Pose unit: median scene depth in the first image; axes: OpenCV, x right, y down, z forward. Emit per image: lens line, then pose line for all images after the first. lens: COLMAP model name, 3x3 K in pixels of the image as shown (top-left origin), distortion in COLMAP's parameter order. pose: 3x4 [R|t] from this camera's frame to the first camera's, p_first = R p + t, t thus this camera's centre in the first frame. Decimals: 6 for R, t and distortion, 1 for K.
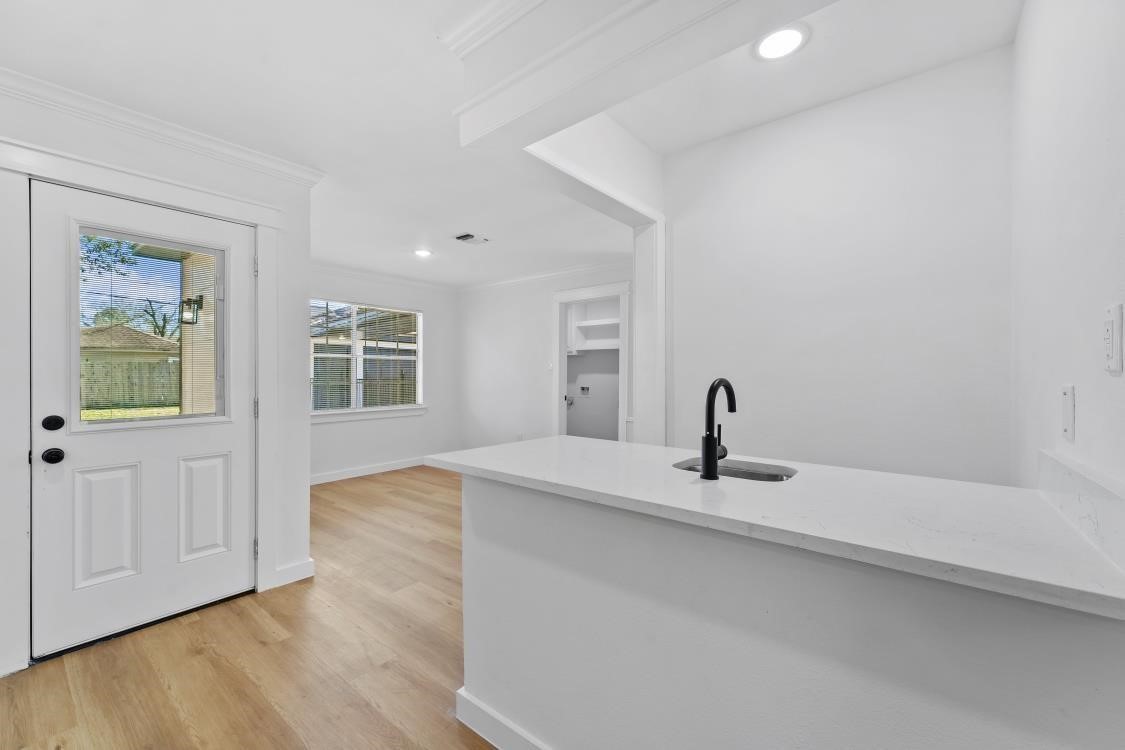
lens RADIAL K [[454.0, 0, 569.0], [0, 454.0, 377.6], [0, 0, 1]] dist [0.009214, -0.000075]
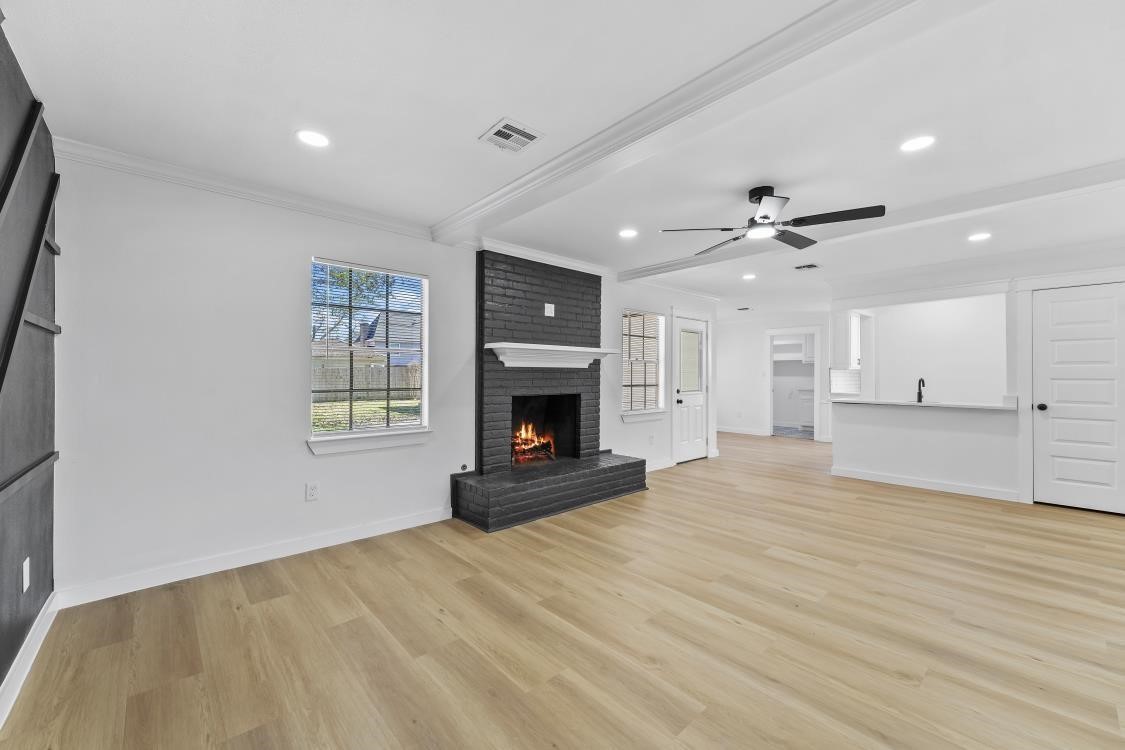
lens RADIAL K [[454.0, 0, 562.4], [0, 454.0, 379.5], [0, 0, 1]] dist [0.009214, -0.000075]
pose [[0.987704, 0.003403, -0.156299, -1.400620], [-0.003642, 0.999993, -0.001243, 0.021132], [0.156294, 0.001797, 0.987709, -2.236779]]
